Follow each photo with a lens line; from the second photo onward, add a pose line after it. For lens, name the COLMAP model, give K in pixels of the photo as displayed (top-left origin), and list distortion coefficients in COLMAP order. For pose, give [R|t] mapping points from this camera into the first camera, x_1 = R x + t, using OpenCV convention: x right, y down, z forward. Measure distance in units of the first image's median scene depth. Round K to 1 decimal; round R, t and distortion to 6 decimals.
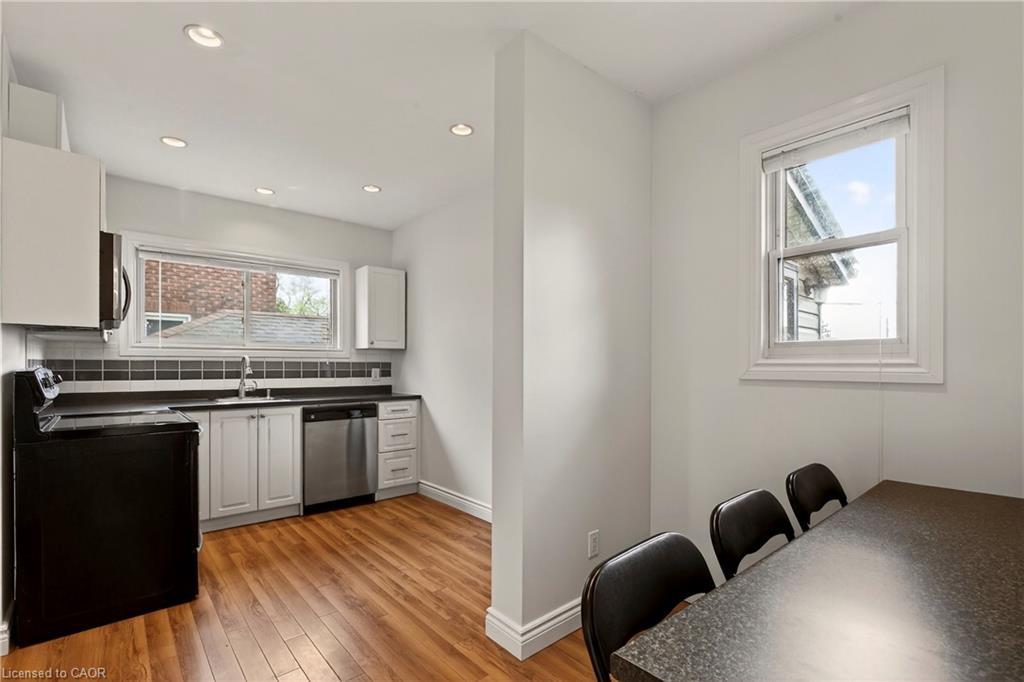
lens RADIAL K [[467.8, 0, 513.7], [0, 467.8, 364.8], [0, 0, 1]] dist [-0.011912, 0.000735]
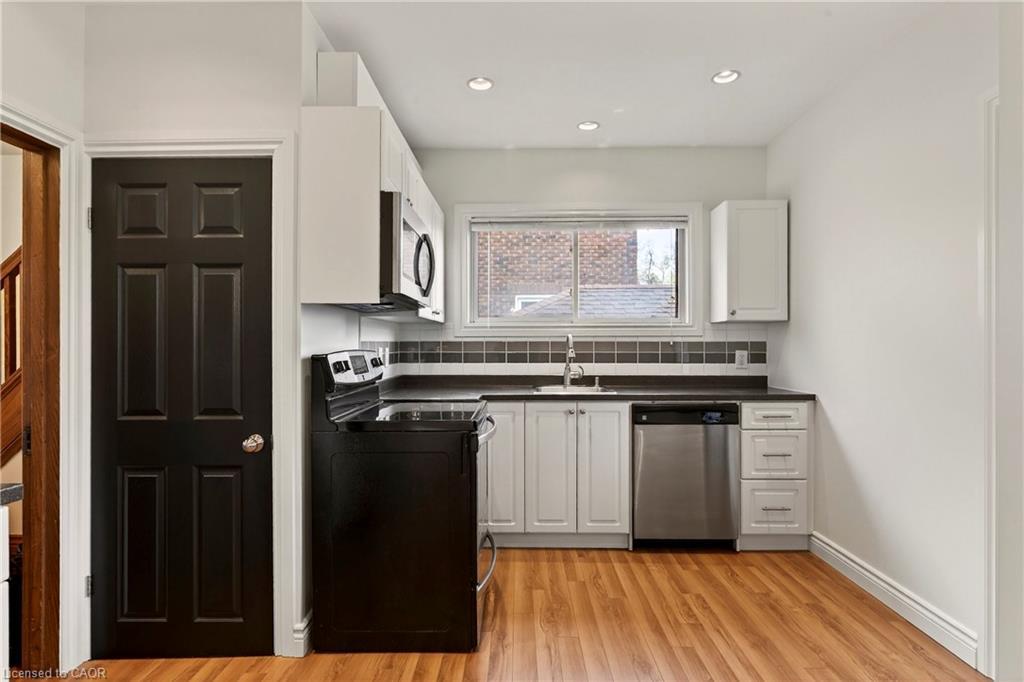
lens RADIAL K [[535.0, 0, 511.0], [0, 535.0, 344.4], [0, 0, 1]] dist [-0.012936, 0.001995]
pose [[0.743704, -0.005097, -0.668490, -0.029873], [0.003716, 0.999987, -0.003490, 0.000010], [0.668499, 0.000111, 0.743713, 0.241508]]
